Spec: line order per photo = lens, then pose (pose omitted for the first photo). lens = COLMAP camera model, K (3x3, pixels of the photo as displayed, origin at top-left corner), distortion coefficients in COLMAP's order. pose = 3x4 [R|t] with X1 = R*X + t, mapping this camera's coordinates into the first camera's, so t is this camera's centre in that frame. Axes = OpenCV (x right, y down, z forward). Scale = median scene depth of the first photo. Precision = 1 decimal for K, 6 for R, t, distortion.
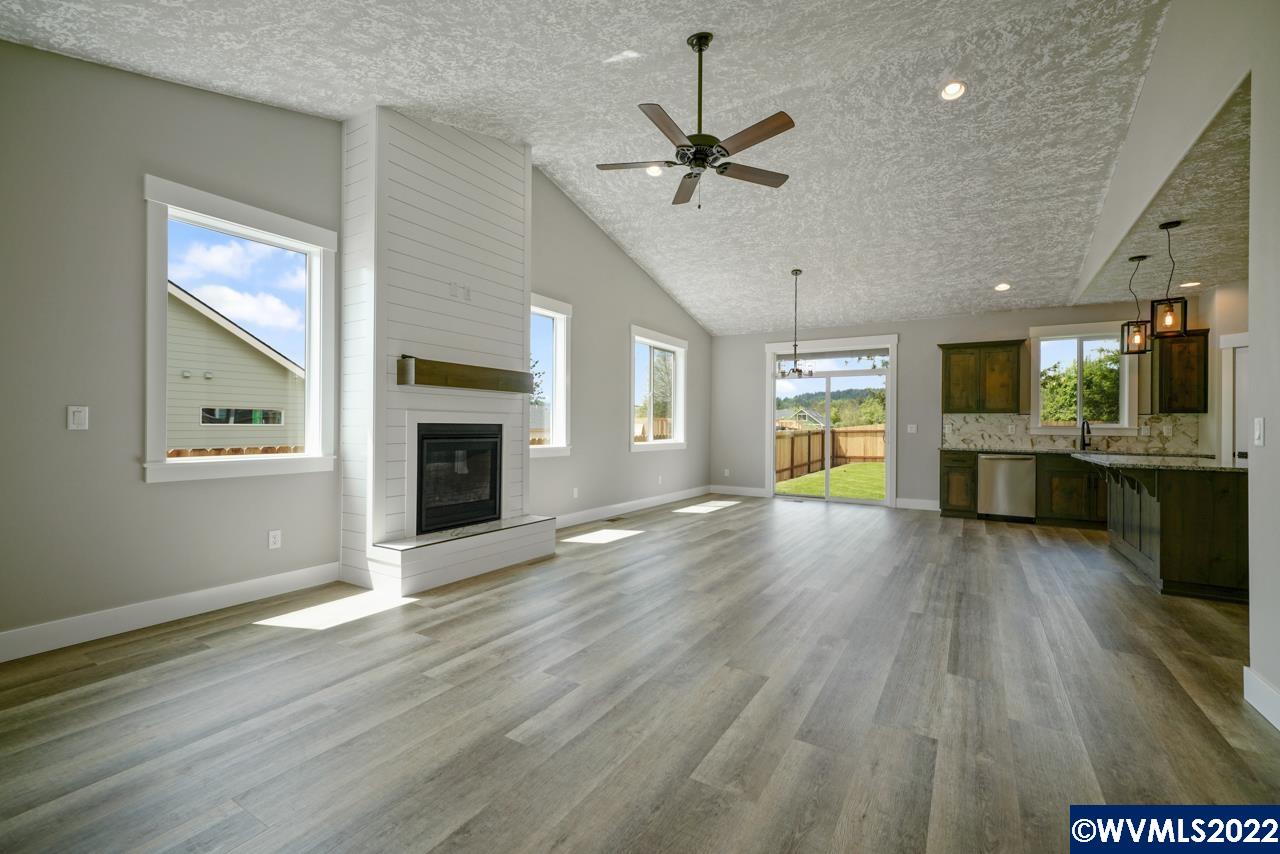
lens RADIAL K [[545.1, 0, 640.0], [0, 545.1, 427.0], [0, 0, 1]] dist [0.013635, 0.000144]
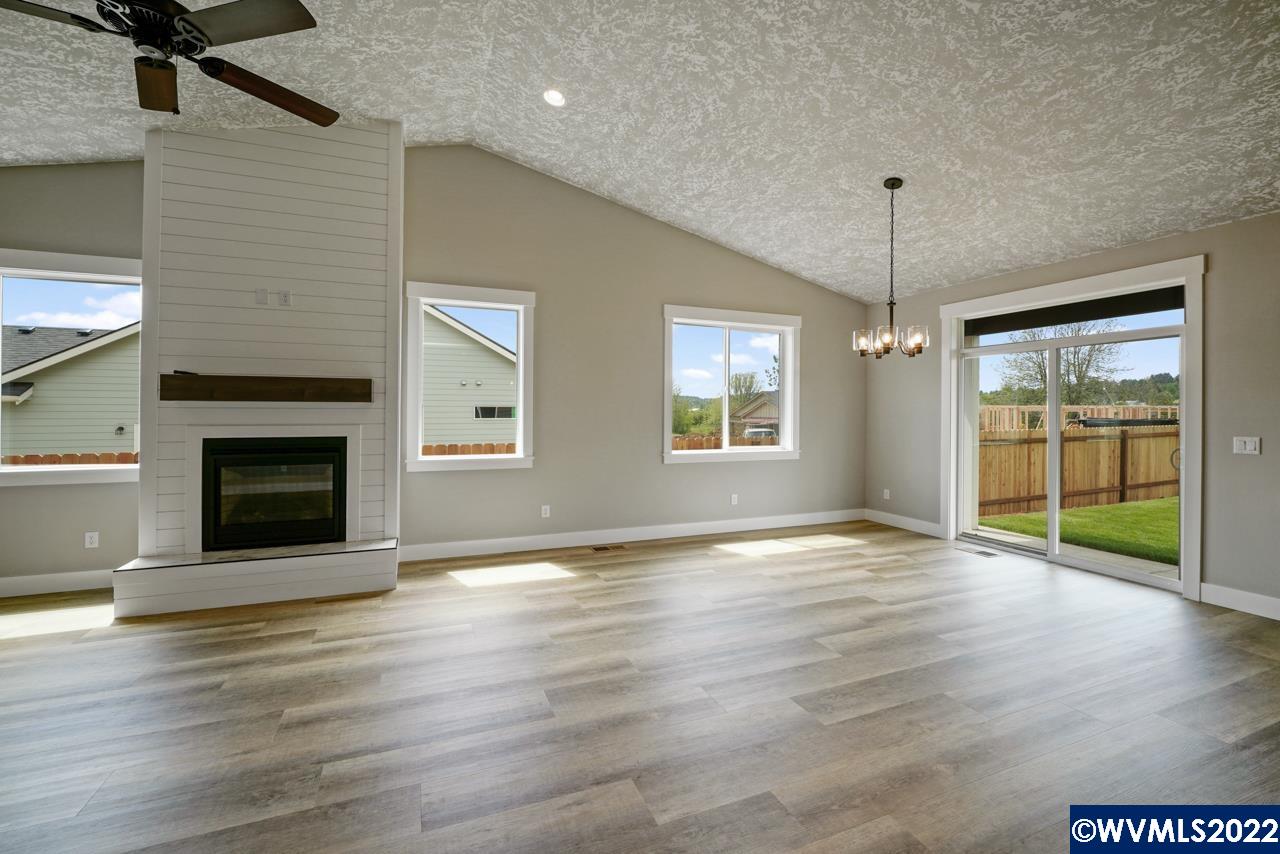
lens RADIAL K [[494.5, 0, 637.2], [0, 494.5, 412.8], [0, 0, 1]] dist [-0.006920, 0.000229]
pose [[0.798165, 0.002018, -0.602436, 0.410063], [-0.002622, 0.999997, -0.000124, -0.030141], [0.602433, 0.001678, 0.798167, 0.416505]]
